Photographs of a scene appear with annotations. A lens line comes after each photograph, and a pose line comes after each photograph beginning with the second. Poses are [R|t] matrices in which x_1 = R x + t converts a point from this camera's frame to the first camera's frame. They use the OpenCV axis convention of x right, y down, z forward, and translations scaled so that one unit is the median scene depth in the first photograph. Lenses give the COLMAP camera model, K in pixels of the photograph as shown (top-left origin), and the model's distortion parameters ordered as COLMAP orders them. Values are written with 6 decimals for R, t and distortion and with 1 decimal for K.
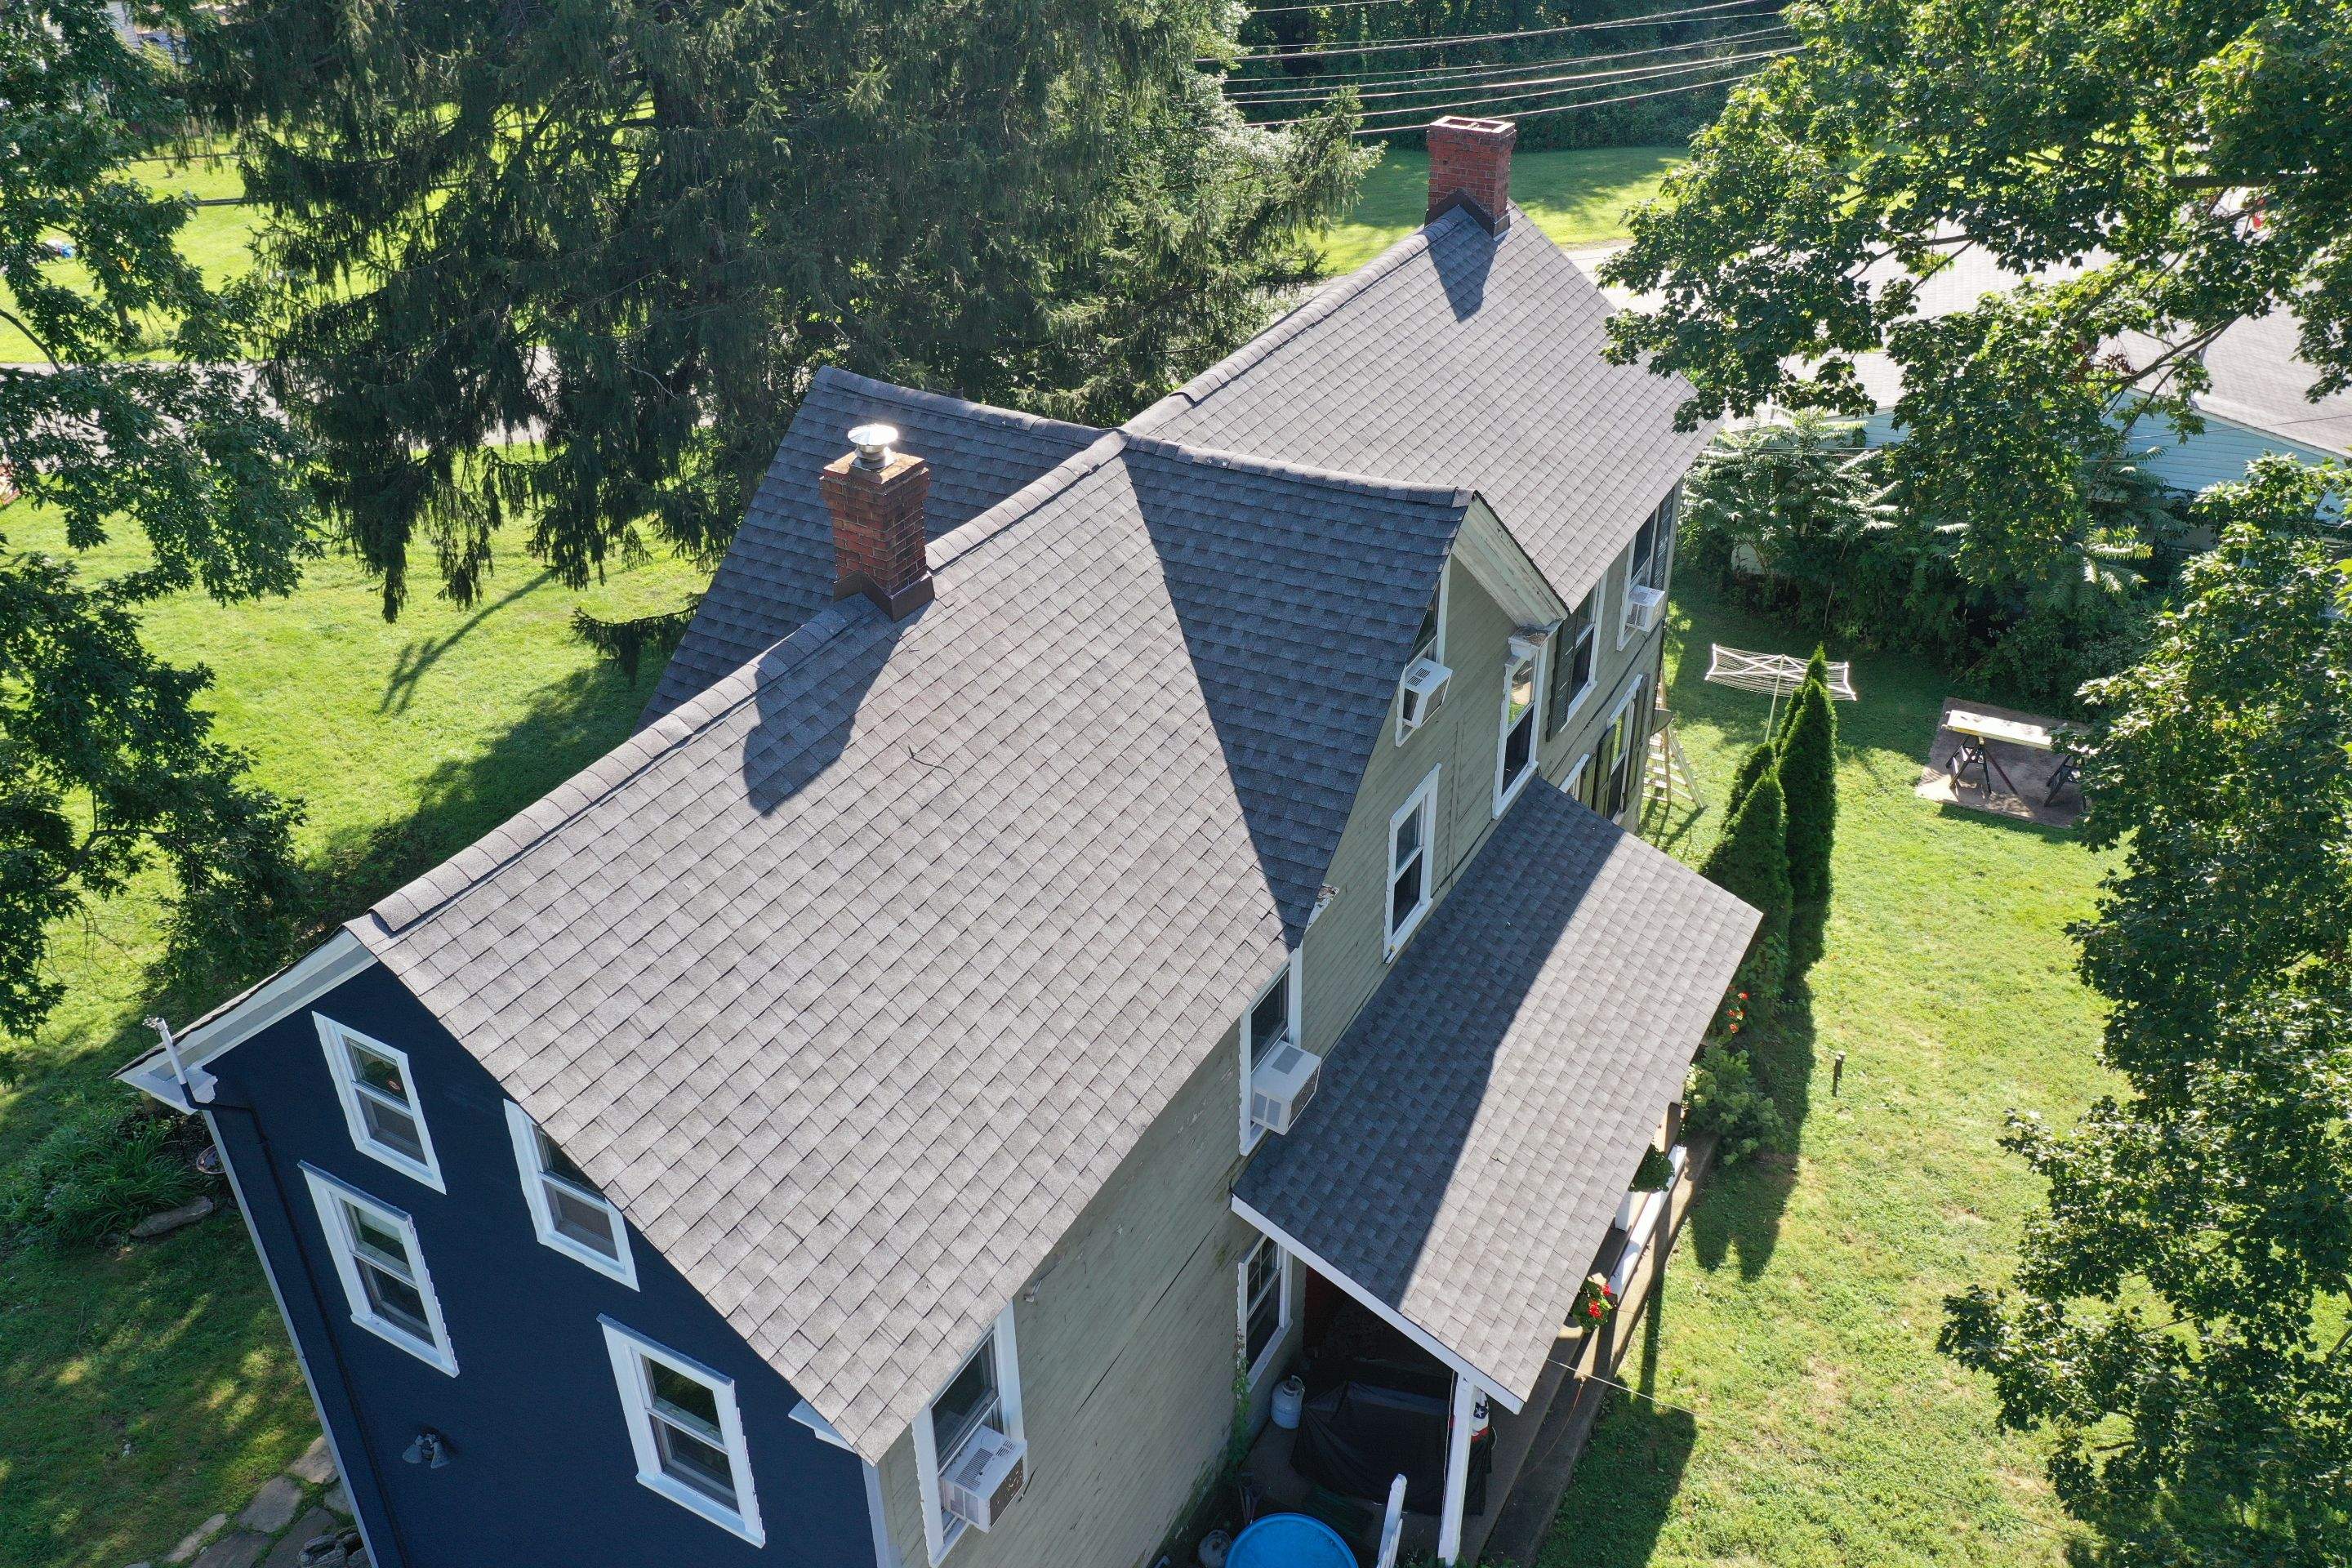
lens RADIAL K [[1860.6, 0, 1180.2], [0, 1860.6, 773.7], [0, 0, 1]] dist [0.012837, -0.000323]
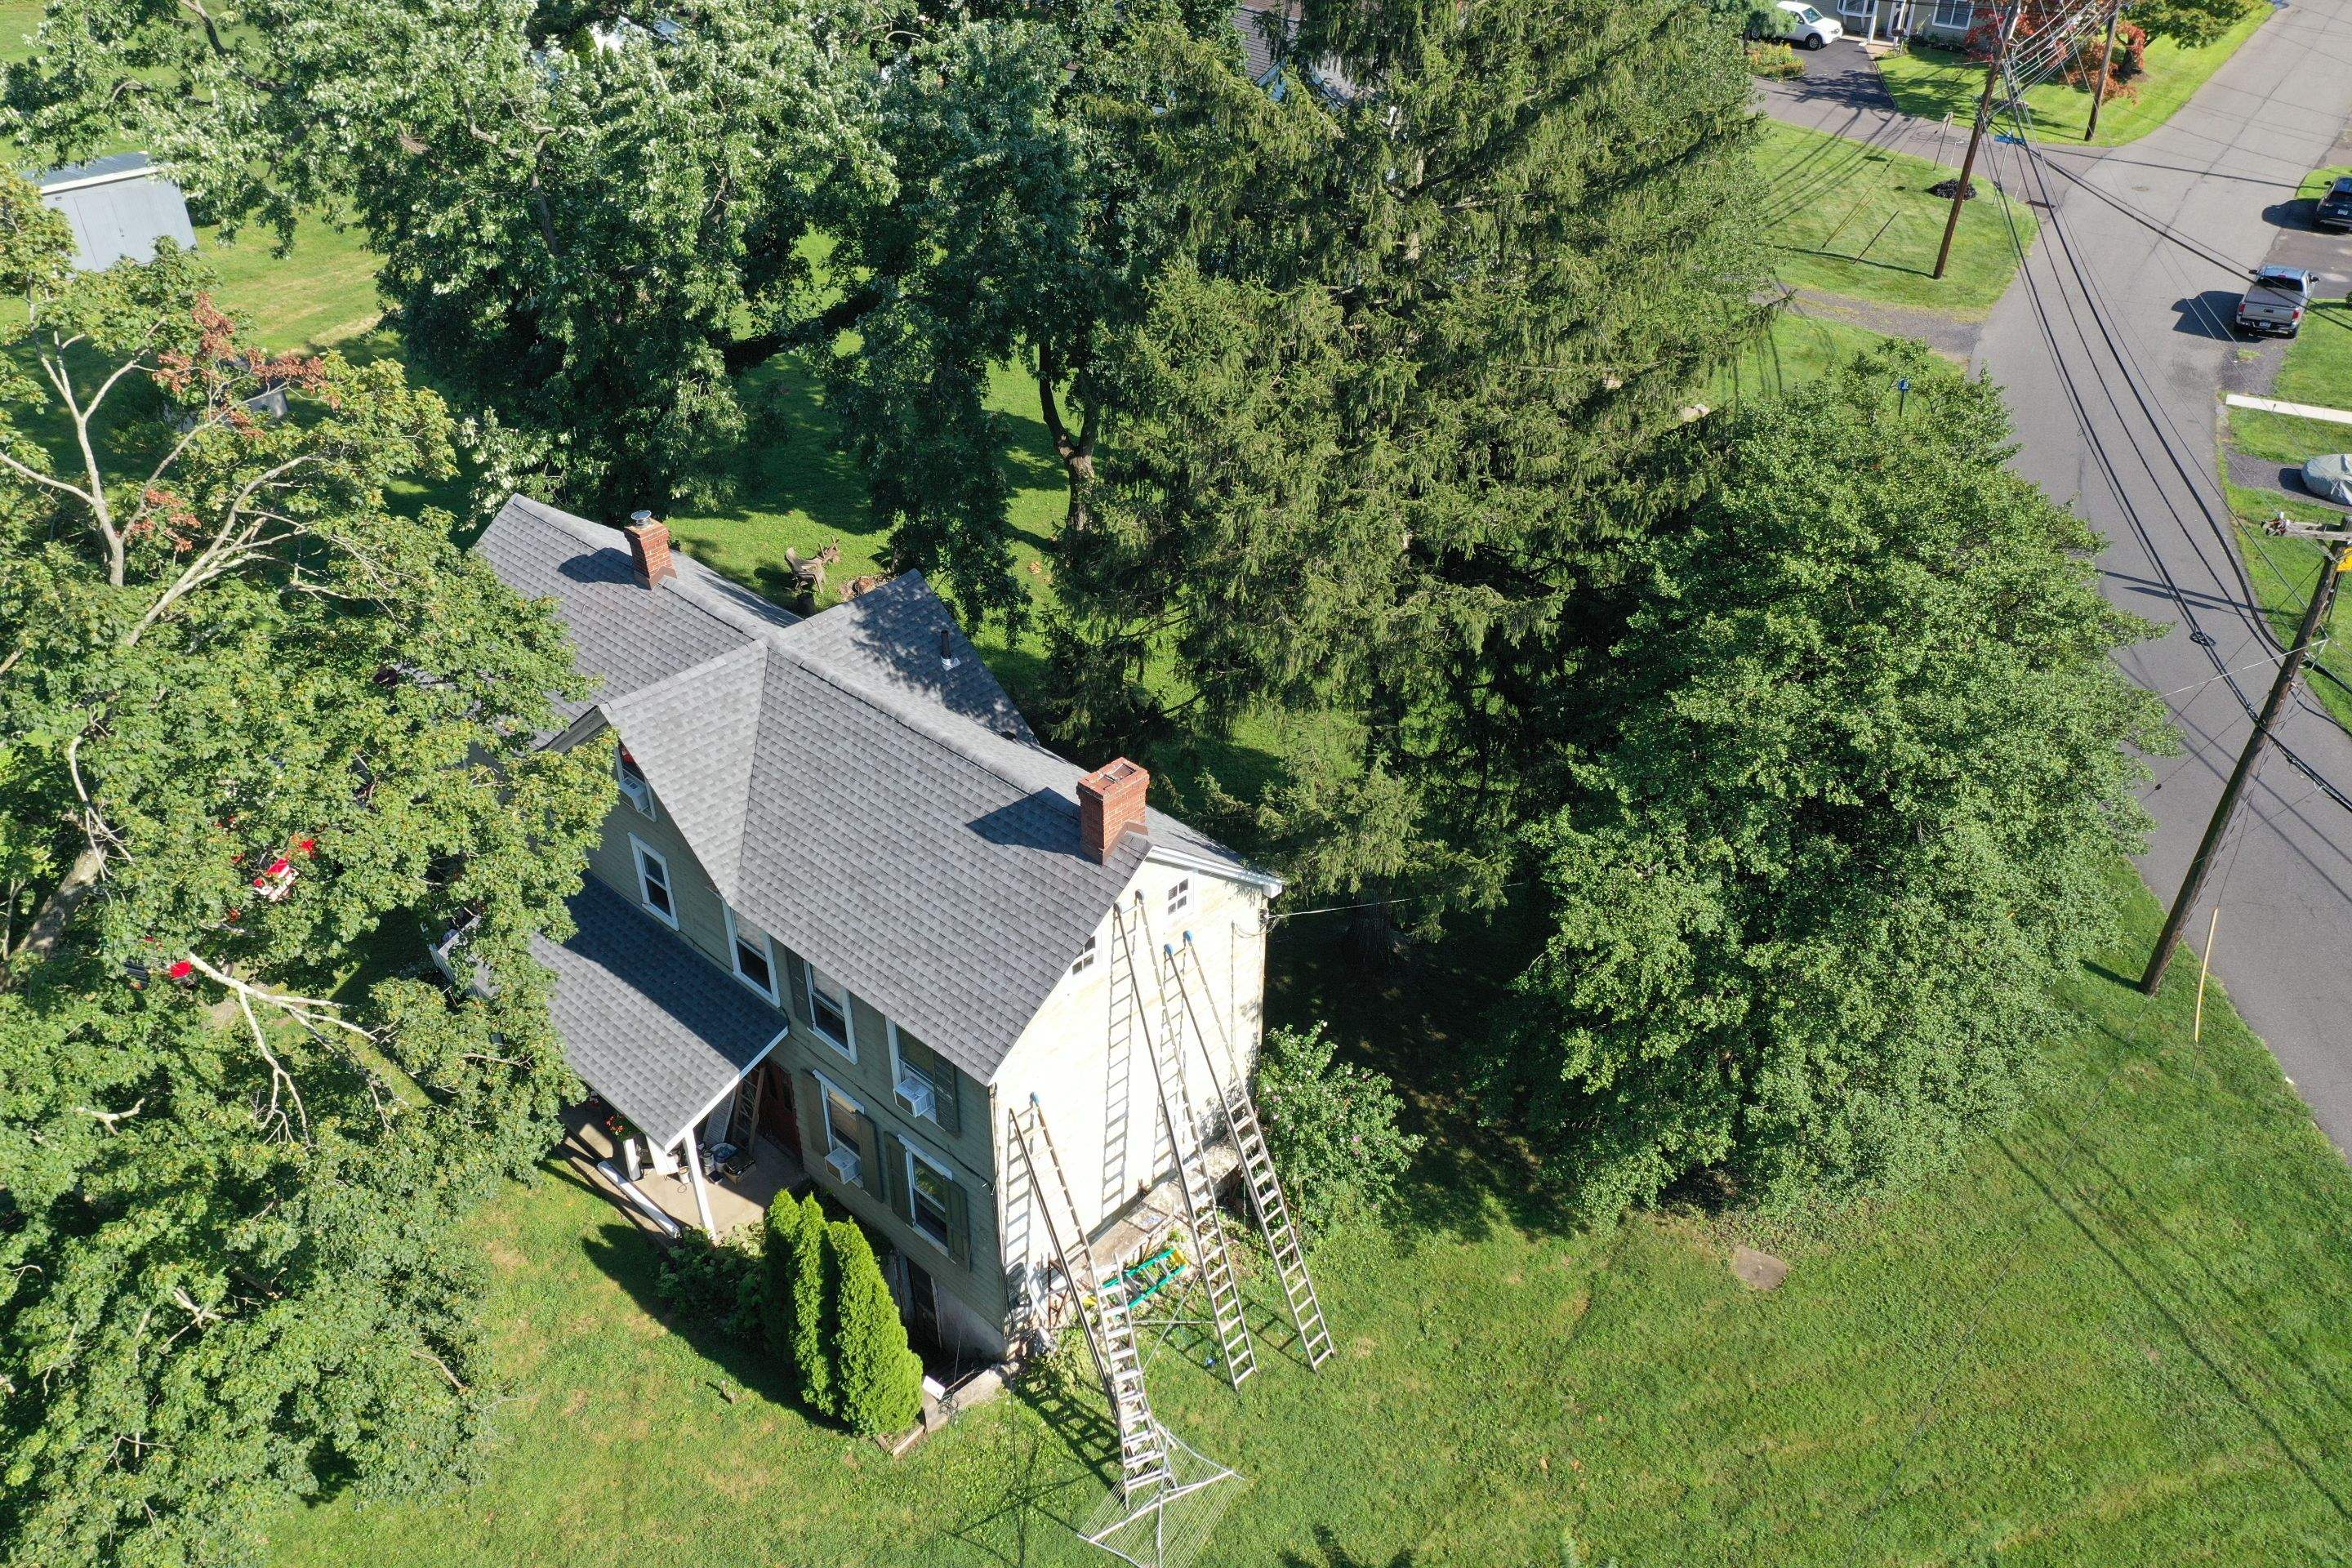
lens RADIAL K [[1860.6, 0, 1171.0], [0, 1860.6, 793.2], [0, 0, 1]] dist [0.012837, -0.000323]
pose [[-0.250898, 0.553217, -0.794356, 1.490084], [-0.496680, 0.630781, 0.596174, -1.443643], [0.830878, 0.544120, 0.116511, 1.201354]]
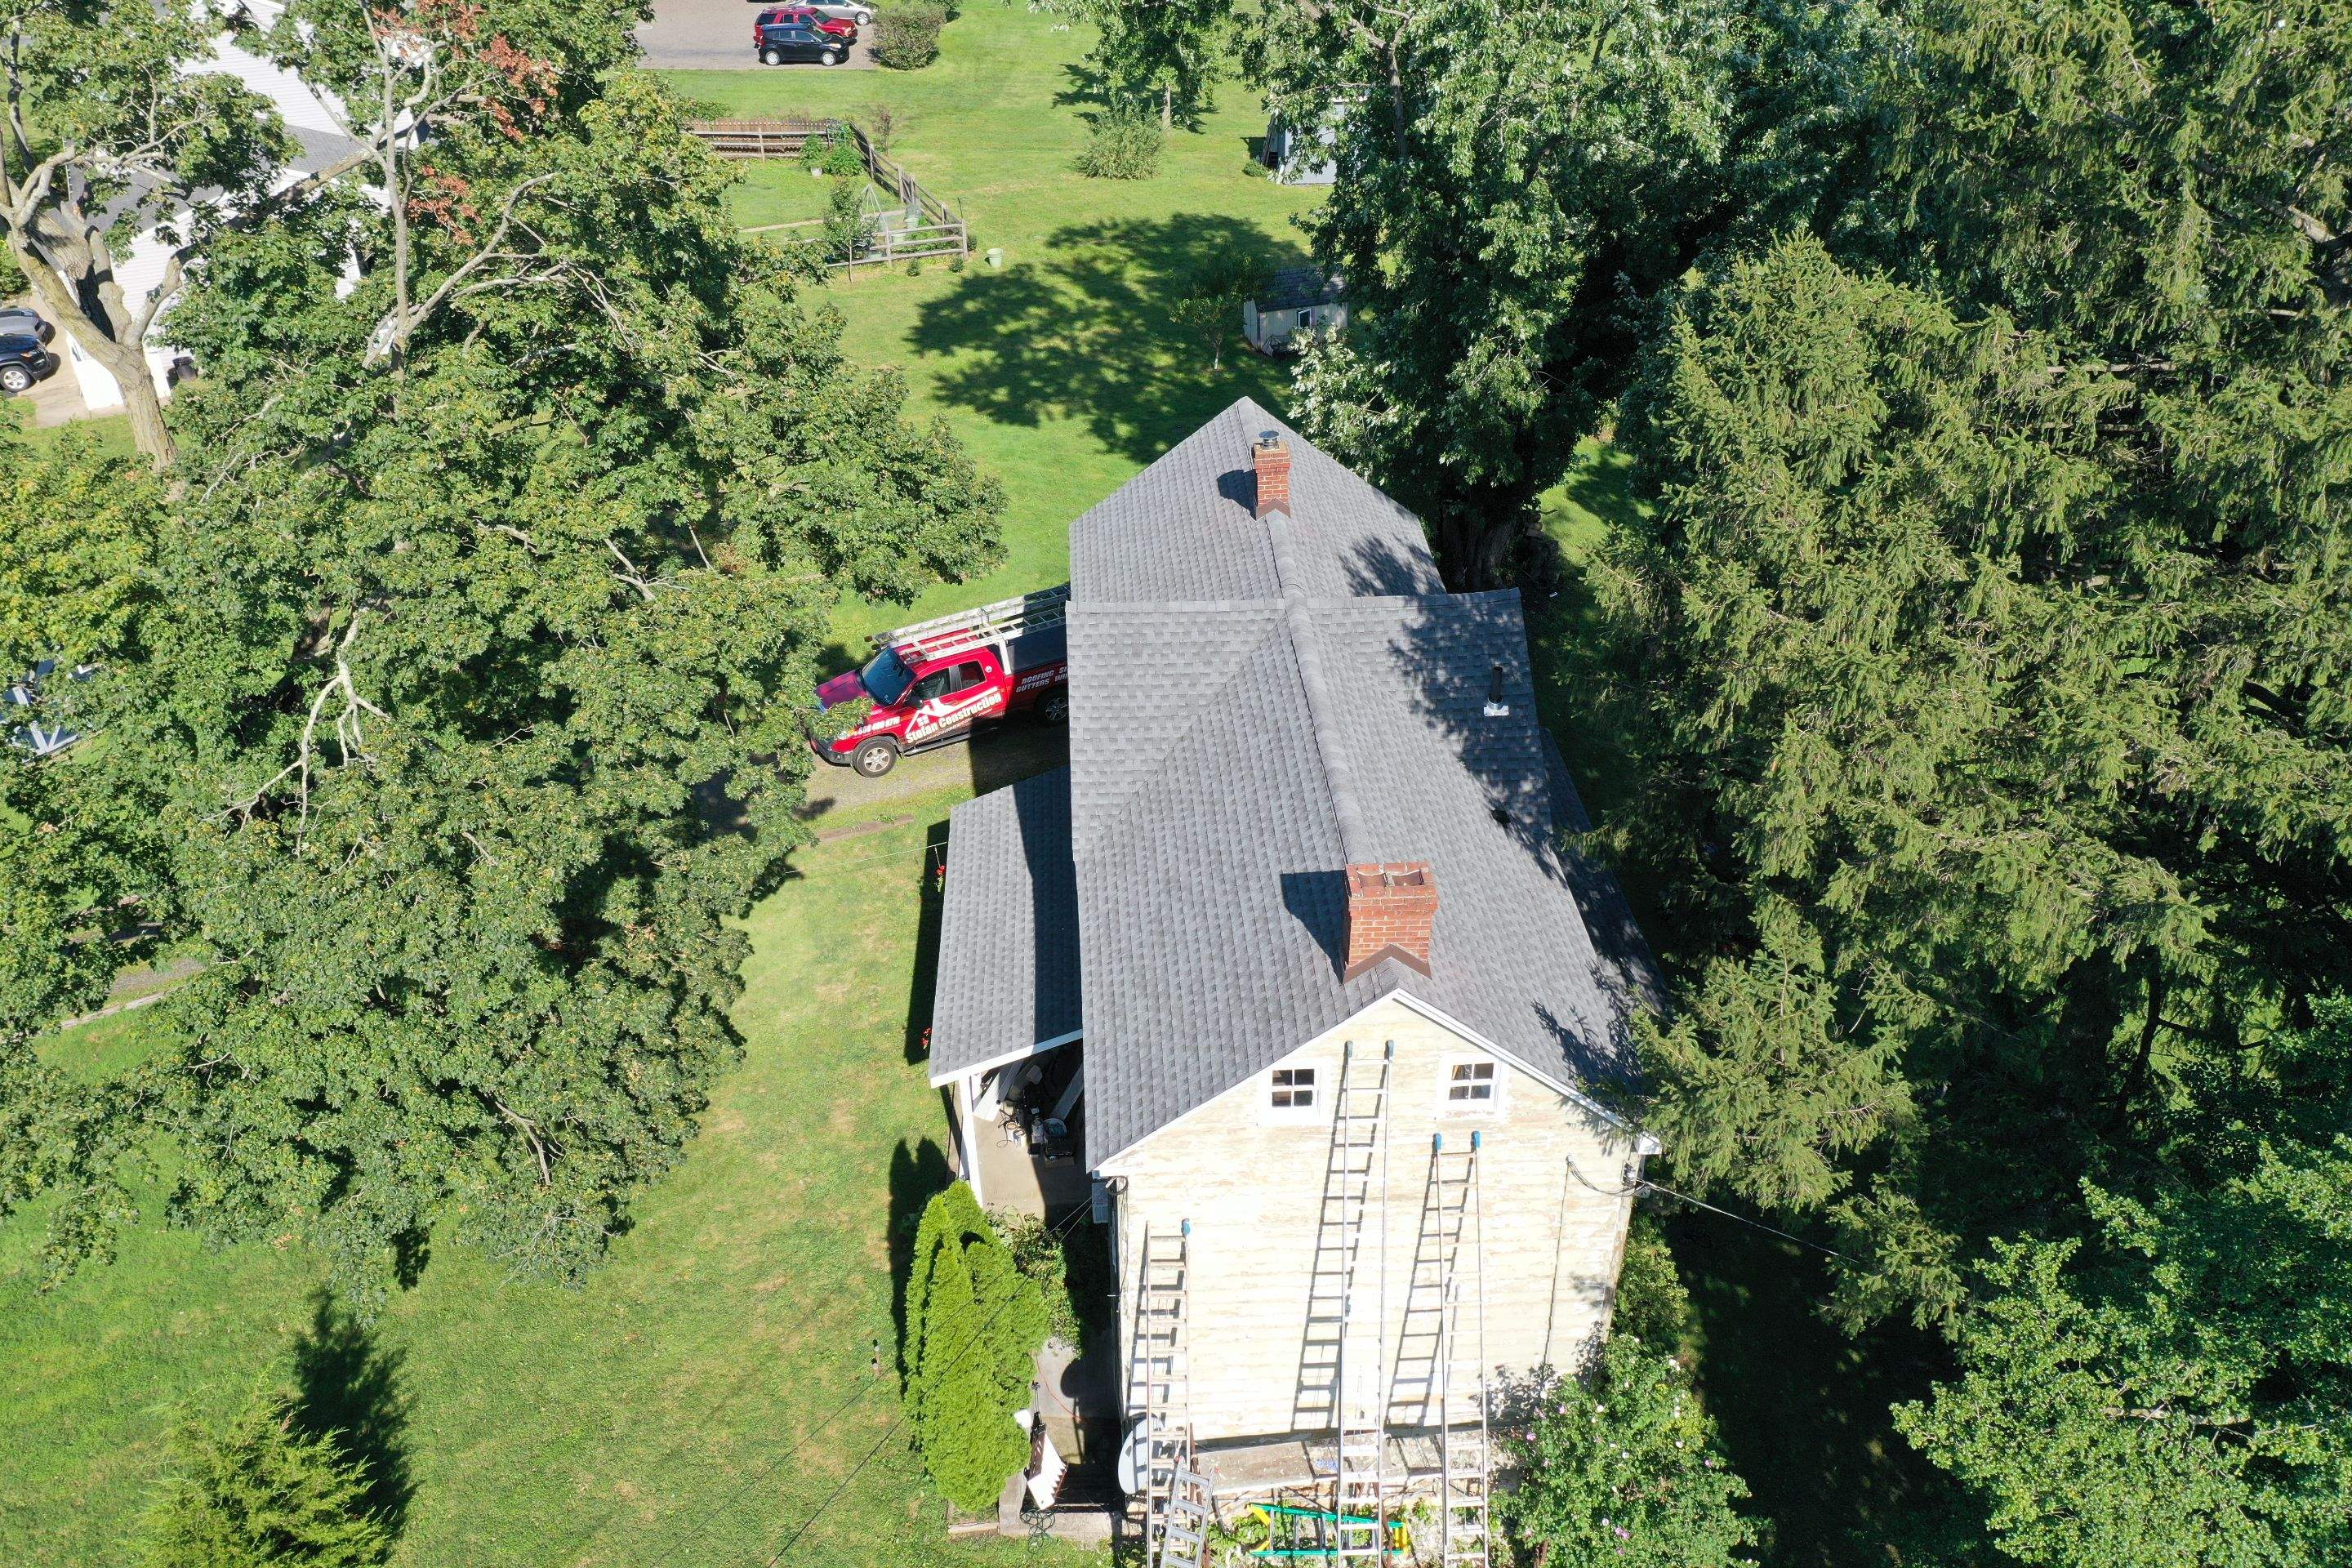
lens RADIAL K [[1860.6, 0, 1187.5], [0, 1860.6, 797.9], [0, 0, 1]] dist [0.012837, -0.000323]
pose [[-0.844000, 0.300868, -0.444006, 0.825809], [-0.265227, 0.485409, 0.833087, -1.435103], [0.466174, 0.820888, -0.329887, 1.626319]]
